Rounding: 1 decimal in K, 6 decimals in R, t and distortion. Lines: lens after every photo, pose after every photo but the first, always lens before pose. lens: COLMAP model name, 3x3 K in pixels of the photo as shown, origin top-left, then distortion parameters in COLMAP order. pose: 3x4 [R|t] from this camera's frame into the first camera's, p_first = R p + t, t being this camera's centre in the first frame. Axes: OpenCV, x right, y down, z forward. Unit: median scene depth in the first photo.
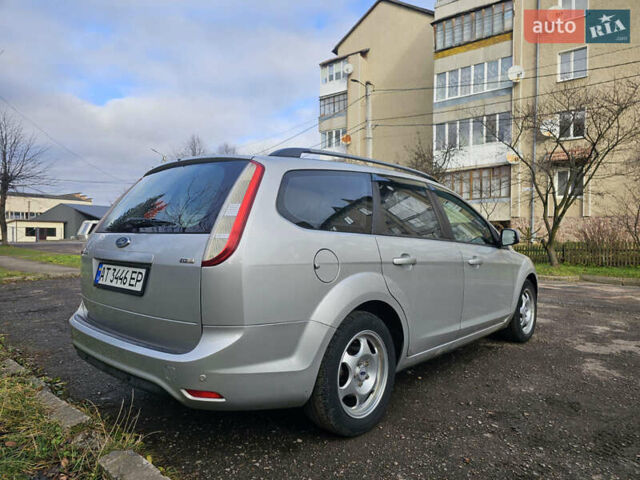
lens RADIAL K [[426.4, 0, 320.2], [0, 426.4, 240.1], [0, 0, 1]] dist [0.052086, -0.034985]
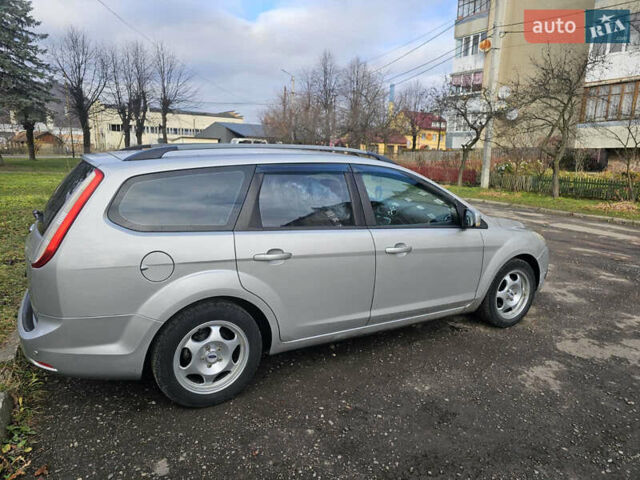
lens RADIAL K [[426.4, 0, 316.4], [0, 426.4, 235.1], [0, 0, 1]] dist [0.052086, -0.034985]
pose [[0.943521, 0.078454, -0.321890, 0.630592], [-0.018029, 0.982277, 0.186564, -0.196744], [0.330822, -0.170224, 0.928214, 0.093778]]
